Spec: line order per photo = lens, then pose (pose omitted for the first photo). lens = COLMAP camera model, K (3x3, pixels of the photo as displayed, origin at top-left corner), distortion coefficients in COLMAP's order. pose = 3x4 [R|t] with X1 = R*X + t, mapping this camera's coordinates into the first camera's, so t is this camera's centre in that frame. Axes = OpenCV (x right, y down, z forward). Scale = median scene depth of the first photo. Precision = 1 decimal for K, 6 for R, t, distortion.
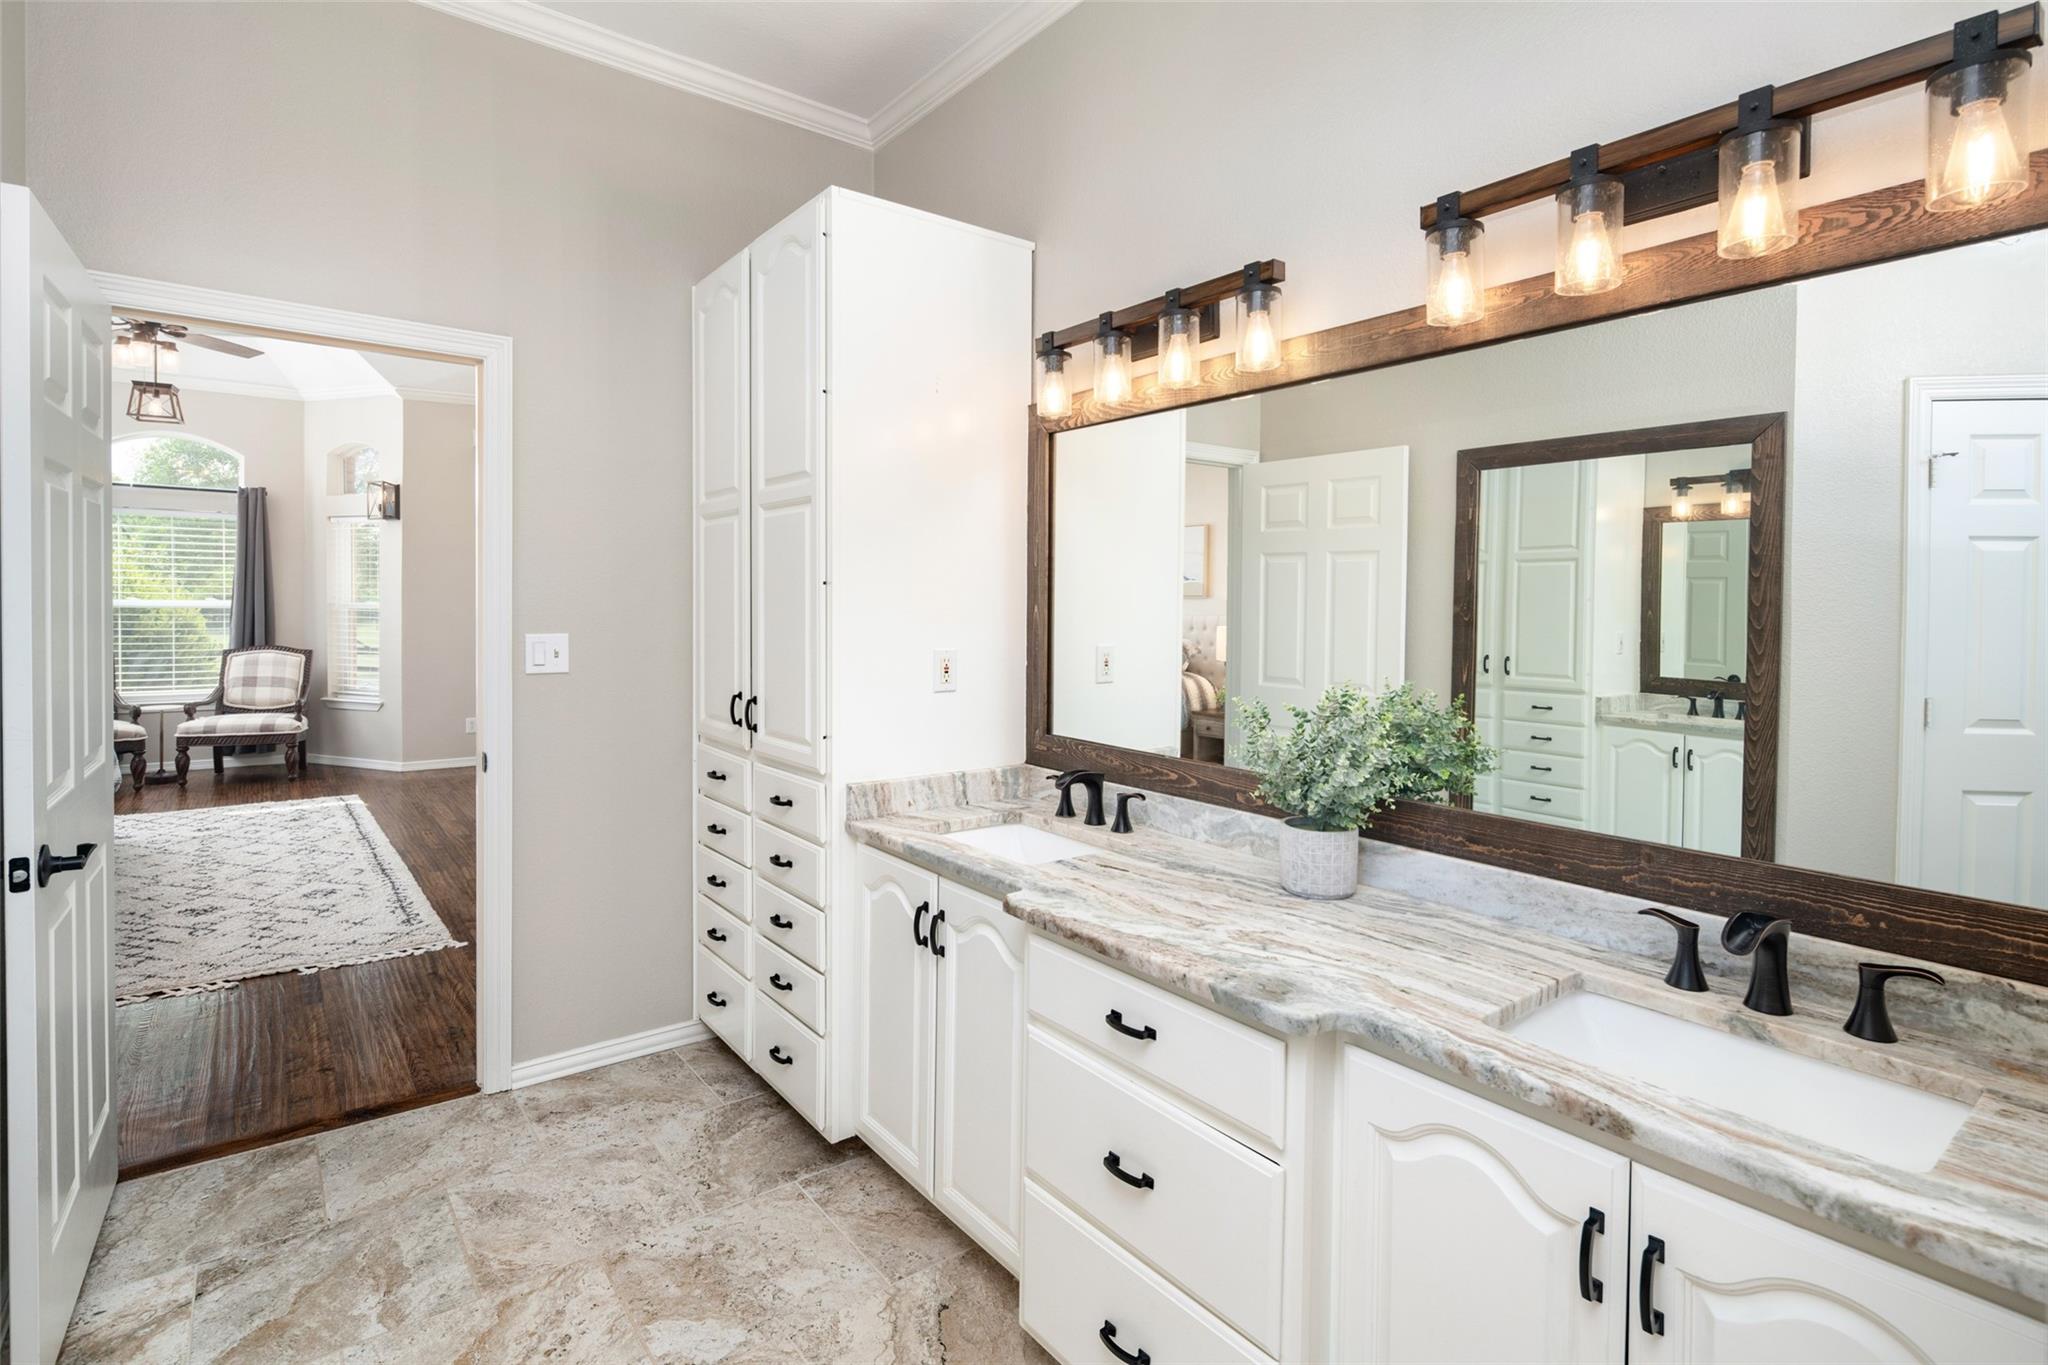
lens RADIAL K [[1010.3, 0, 1022.4], [0, 1010.3, 617.2], [0, 0, 1]] dist [0.003008, 0.000418]
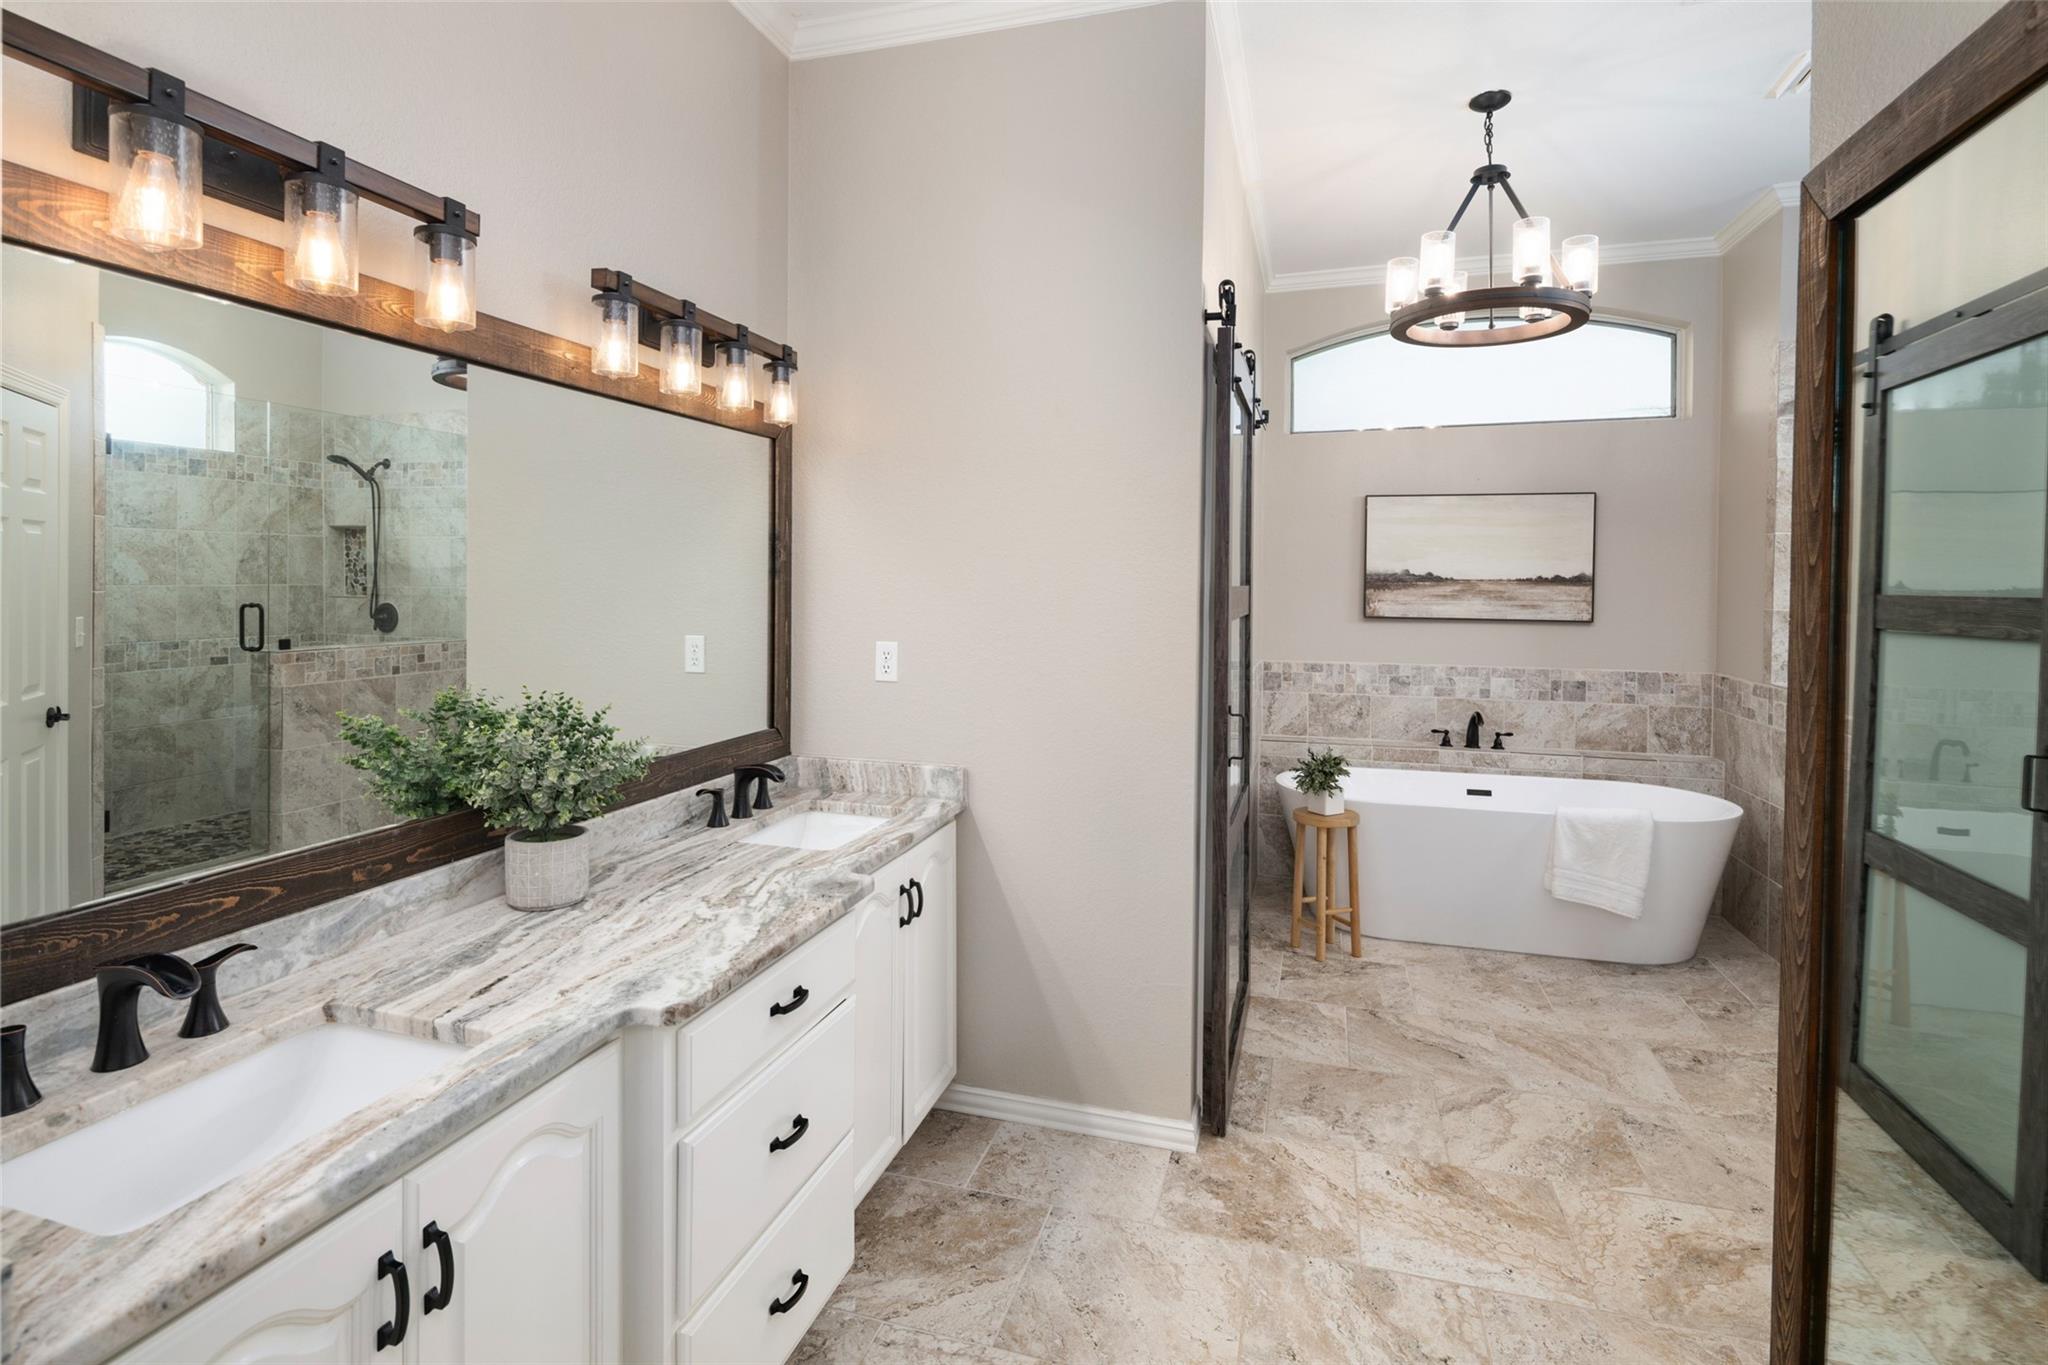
lens RADIAL K [[984.0, 0, 1014.4], [0, 984.0, 592.2], [0, 0, 1]] dist [0.000306, -0.000233]
pose [[-0.581381, -0.022590, 0.813318, -0.198585], [-0.003848, 0.999680, 0.025015, -0.015025], [-0.813623, 0.011414, -0.581281, 0.314920]]
